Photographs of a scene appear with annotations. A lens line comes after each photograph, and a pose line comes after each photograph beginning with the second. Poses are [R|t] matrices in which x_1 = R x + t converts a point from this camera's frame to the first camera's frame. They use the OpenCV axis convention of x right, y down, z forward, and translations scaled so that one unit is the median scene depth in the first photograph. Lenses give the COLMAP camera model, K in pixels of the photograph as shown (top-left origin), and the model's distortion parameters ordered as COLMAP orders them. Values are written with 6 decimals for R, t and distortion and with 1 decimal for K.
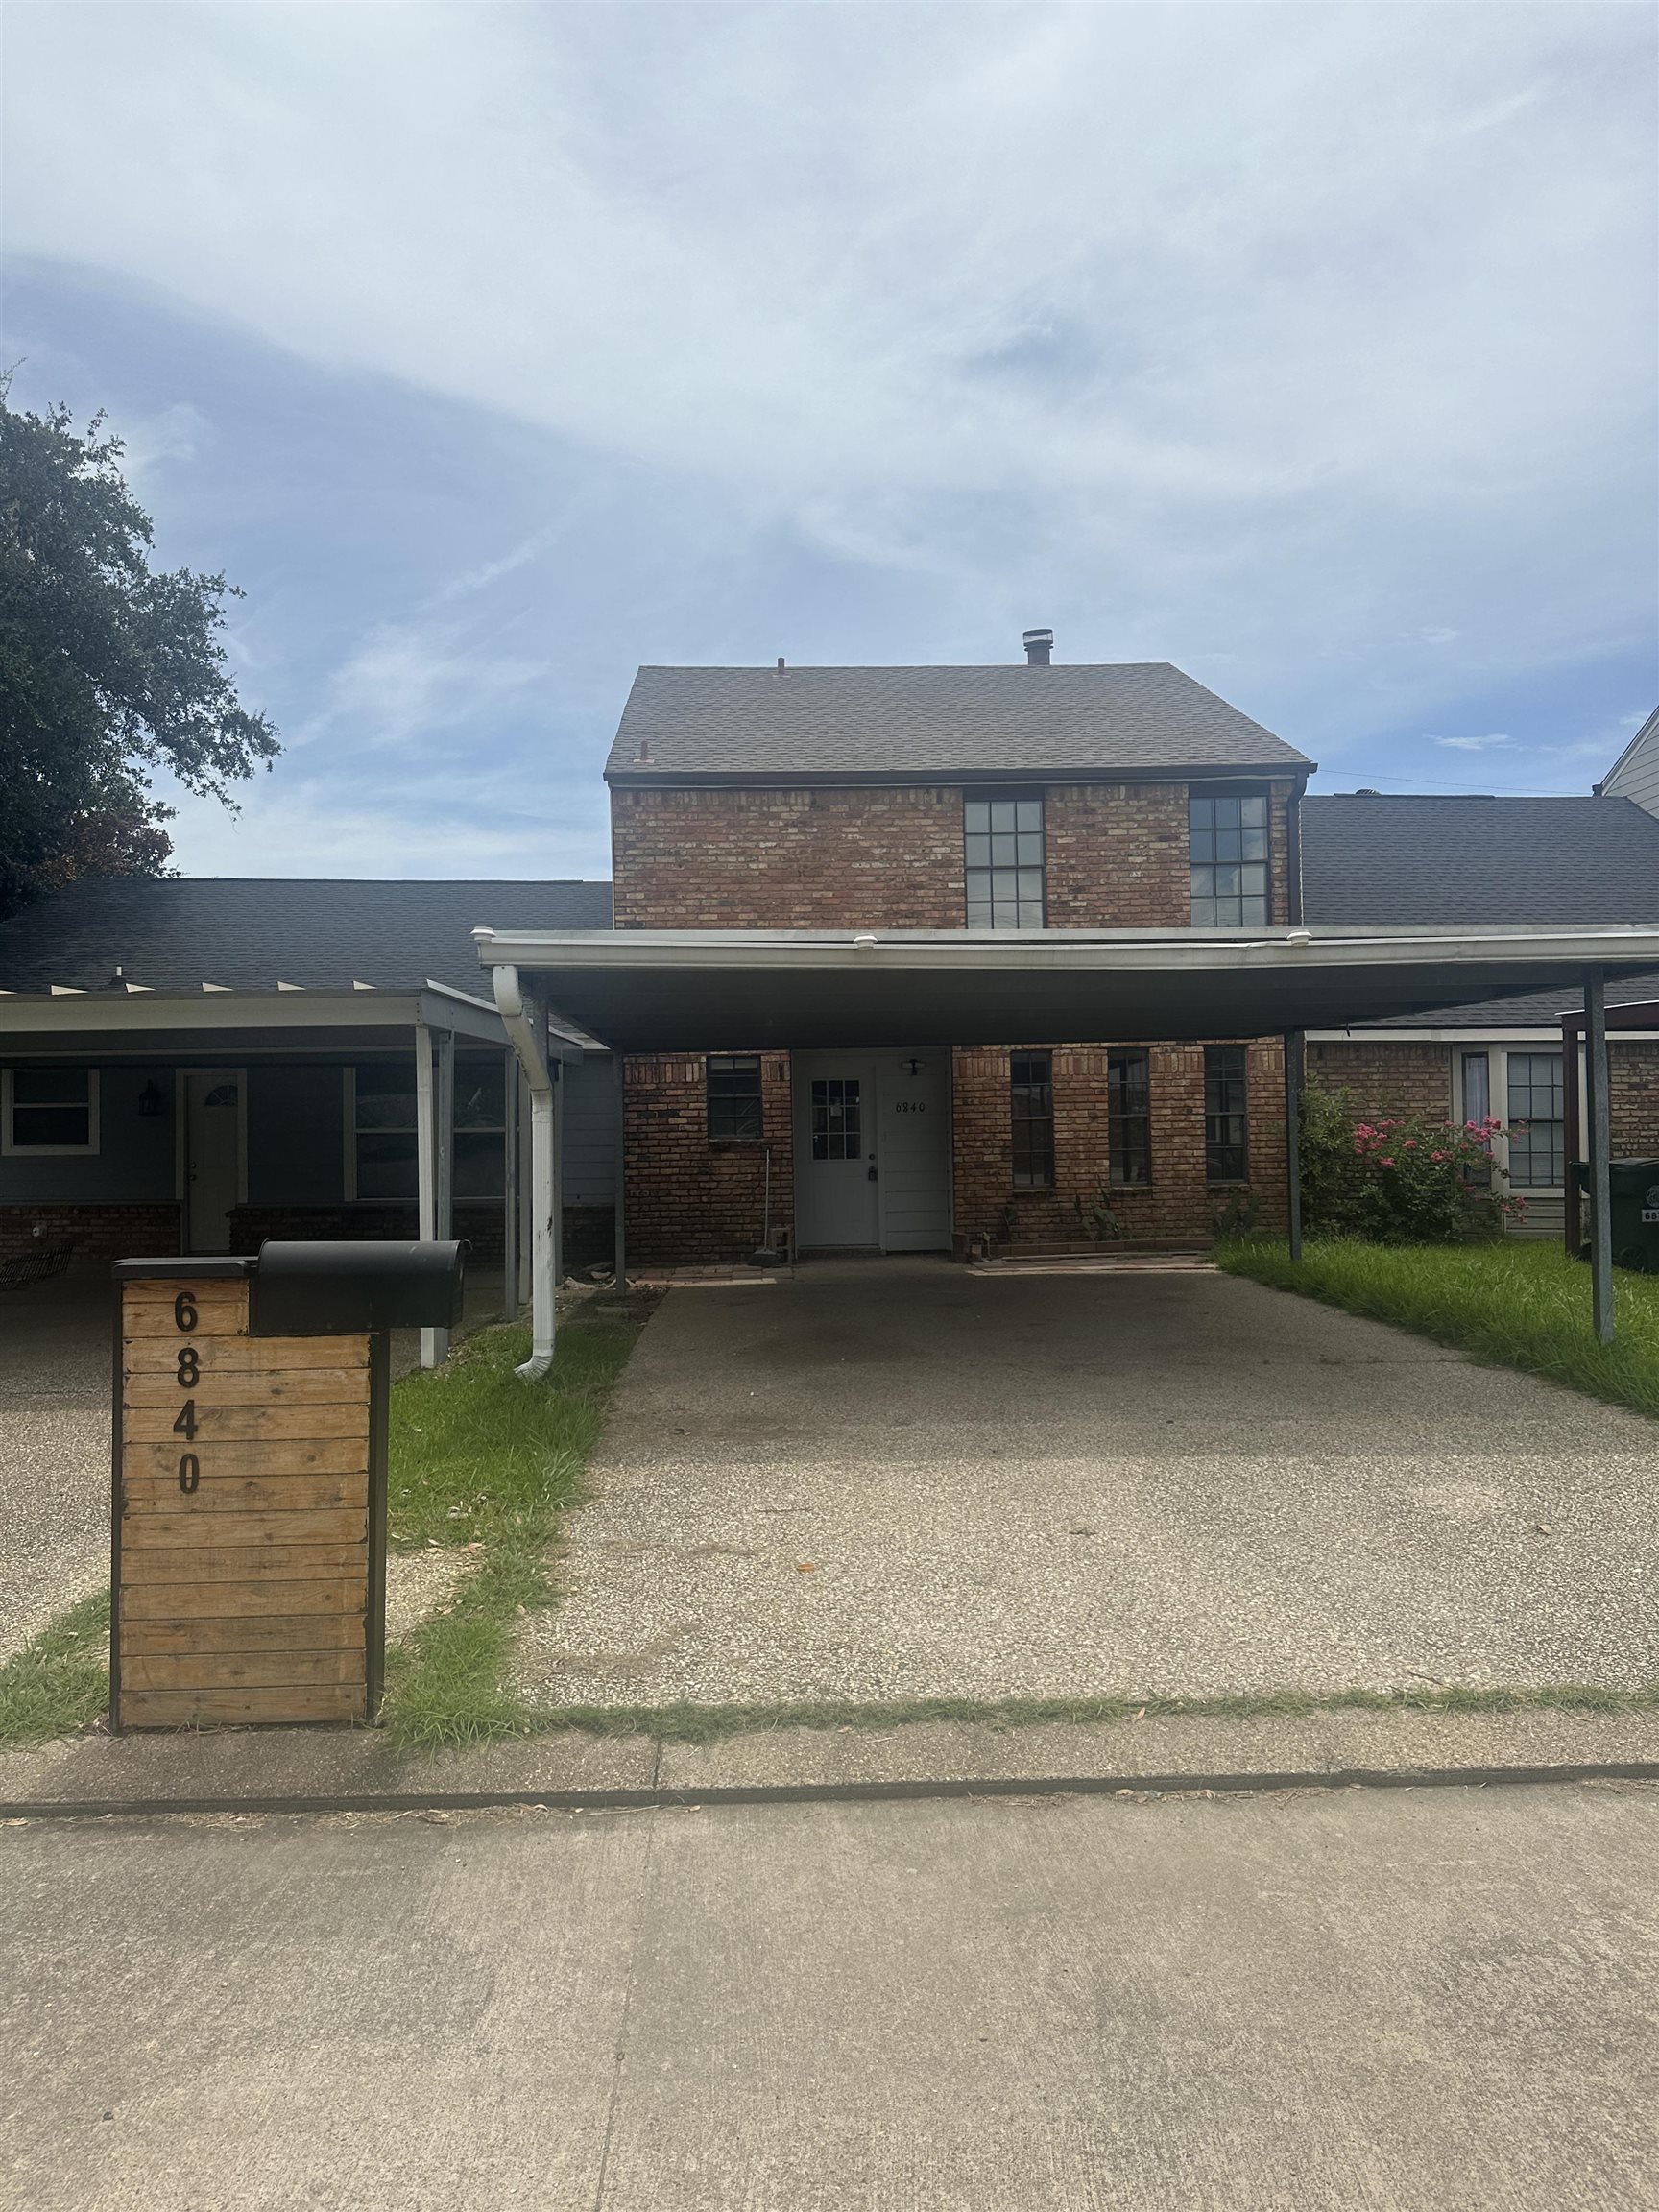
lens RADIAL K [[1545.0, 0, 835.6], [0, 1545.0, 1106.7], [0, 0, 1]] dist [0.115762, -0.159202]
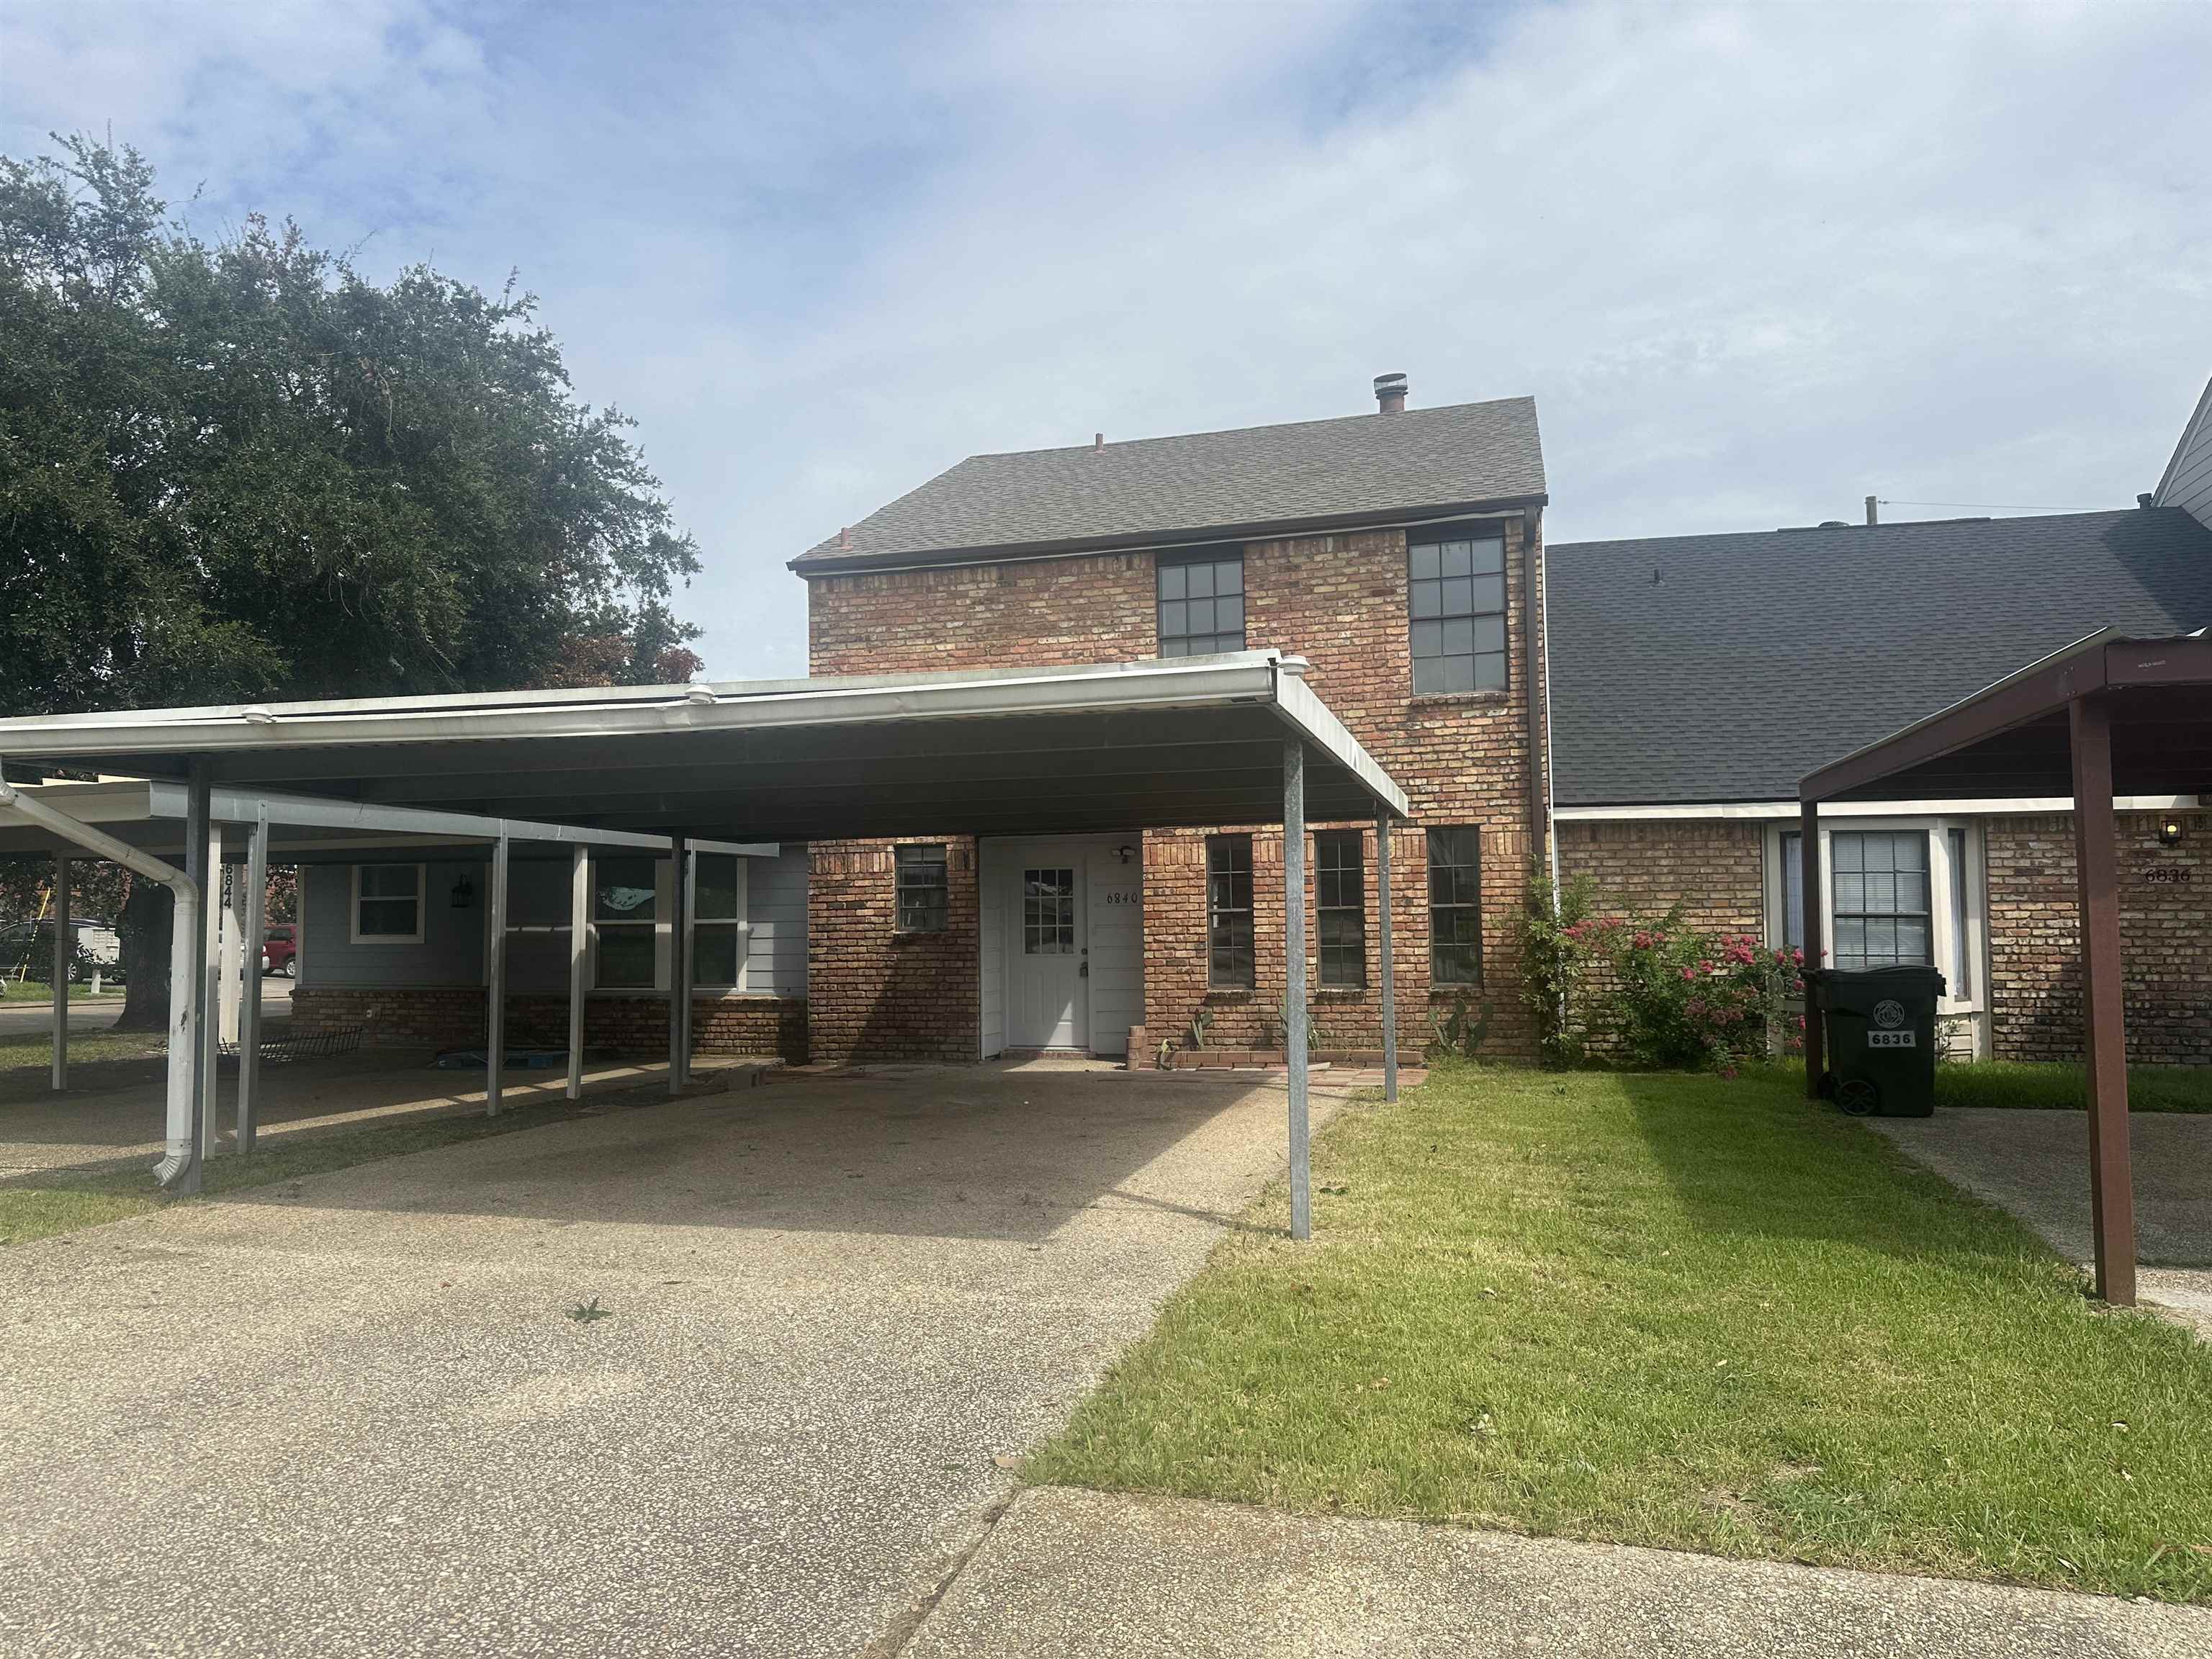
lens RADIAL K [[1545.0, 0, 1089.4], [0, 1545.0, 831.2], [0, 0, 1]] dist [0.115762, -0.159202]
pose [[0.948892, -0.014484, -0.315268, 0.334232], [0.000685, 0.999039, -0.043835, 0.000919], [0.315600, 0.041379, 0.947990, 0.121063]]
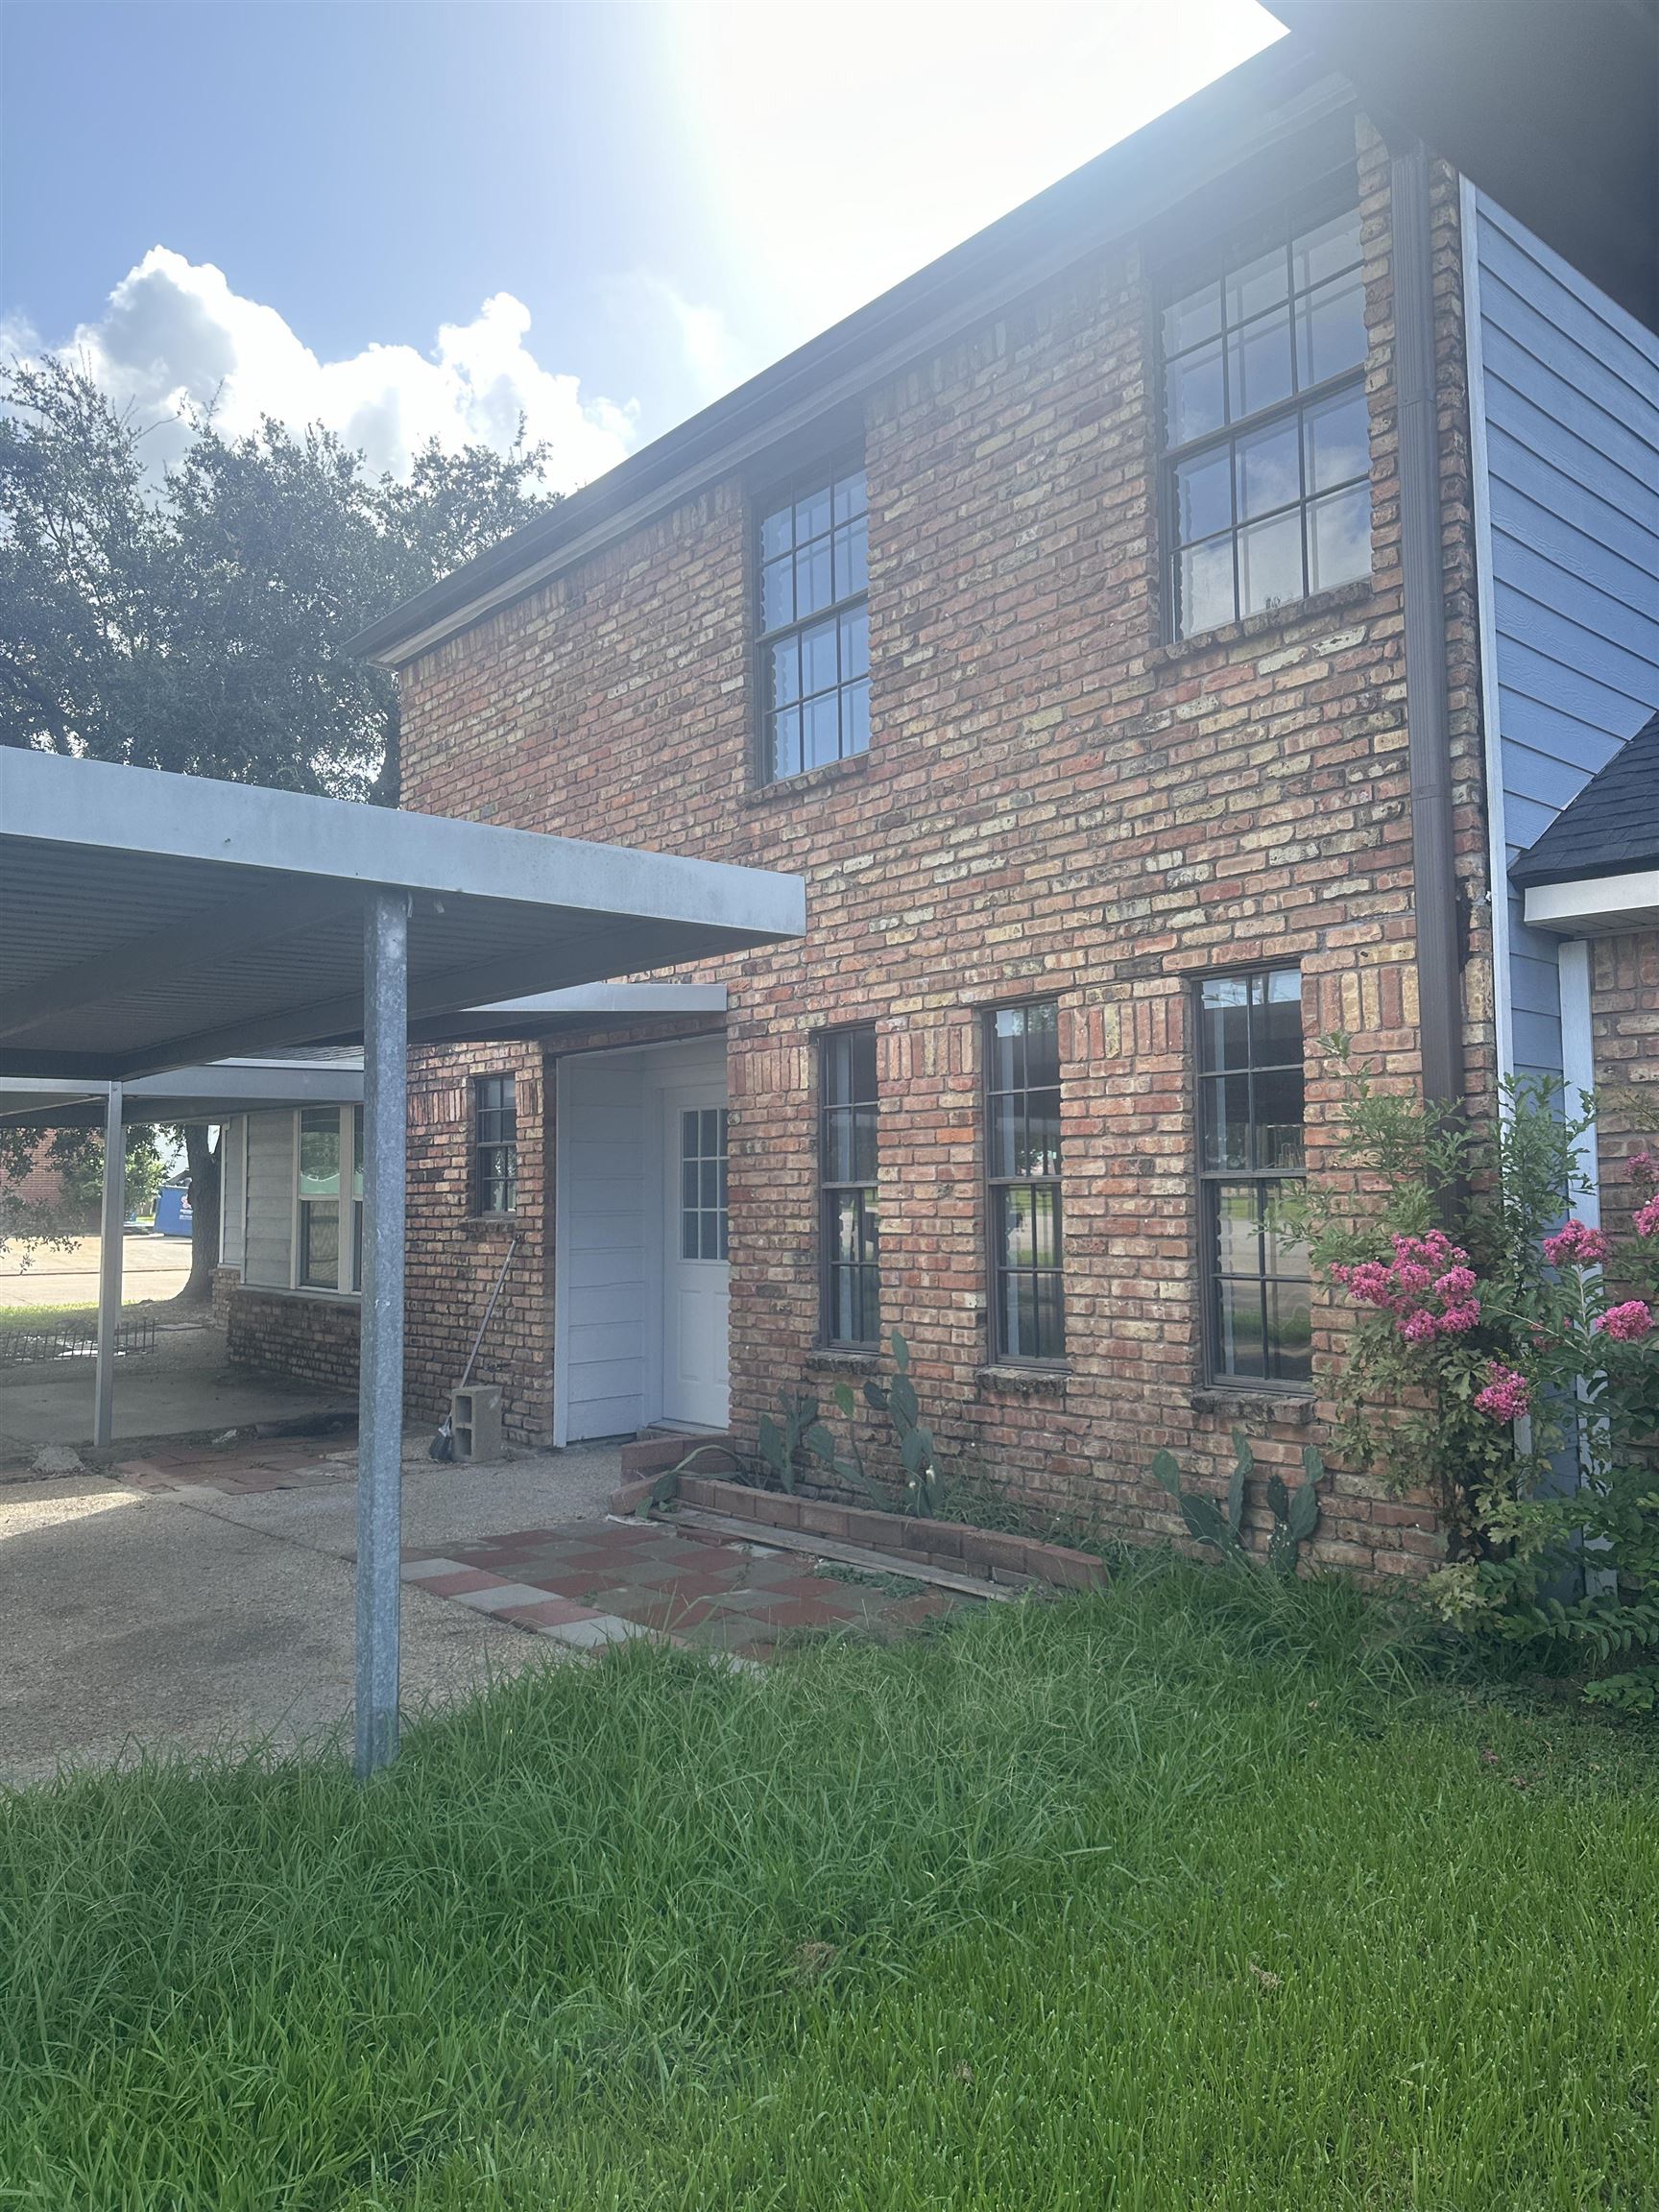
lens RADIAL K [[1545.0, 0, 817.4], [0, 1545.0, 1098.1], [0, 0, 1]] dist [0.115762, -0.159202]
pose [[0.616832, -0.038768, -0.786140, 0.457636], [0.011248, 0.999118, -0.040444, 0.000770], [0.787015, 0.016105, 0.616724, 0.733584]]
